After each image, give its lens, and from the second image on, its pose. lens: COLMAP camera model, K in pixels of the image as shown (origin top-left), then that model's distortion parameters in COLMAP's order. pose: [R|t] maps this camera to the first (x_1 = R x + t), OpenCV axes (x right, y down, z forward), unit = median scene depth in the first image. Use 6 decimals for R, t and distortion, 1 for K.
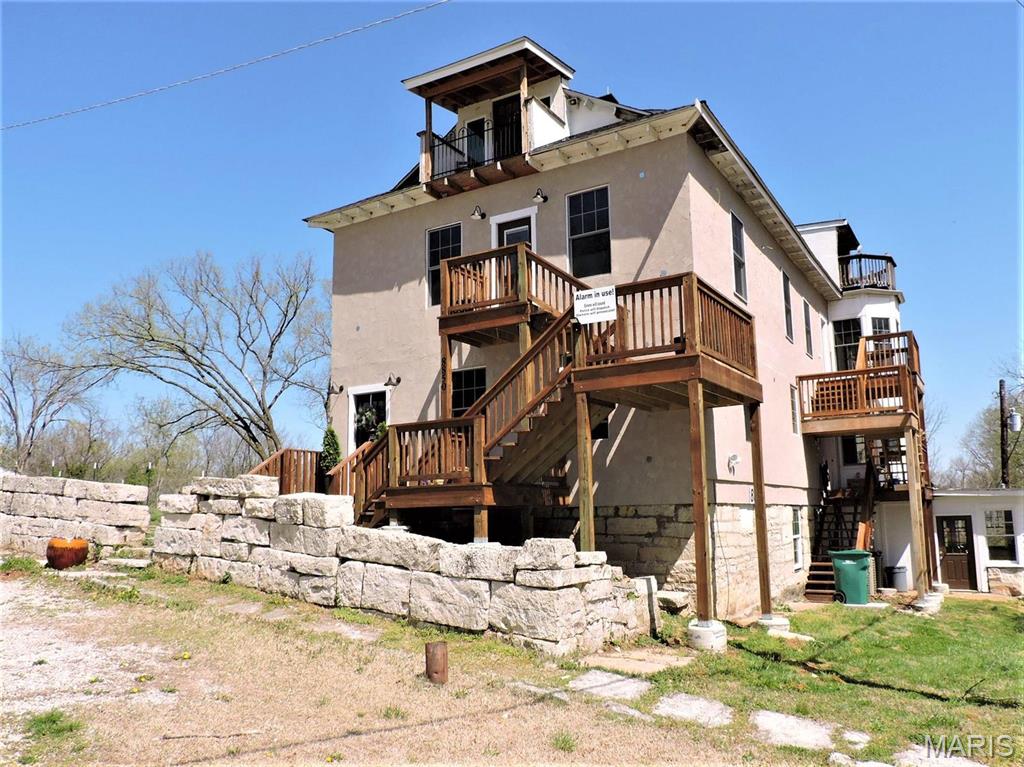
lens RADIAL K [[730.8, 0, 514.4], [0, 730.8, 389.5], [0, 0, 1]] dist [-0.026109, -0.001422]
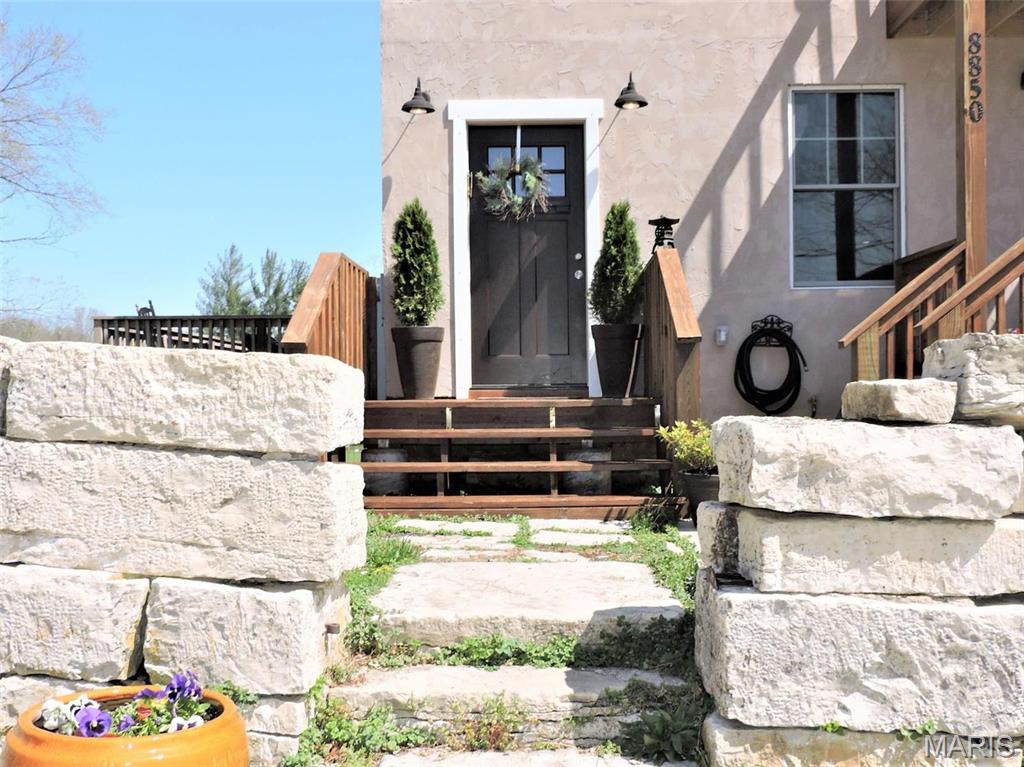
lens RADIAL K [[1024.1, 0, 622.7], [0, 1024.1, 385.3], [0, 0, 1]] dist [-0.003982, -0.005898]
pose [[0.862237, 0.015570, 0.506266, -0.690350], [-0.090062, 0.988313, 0.122991, 0.113416], [-0.498434, -0.151642, 0.853562, 0.845689]]
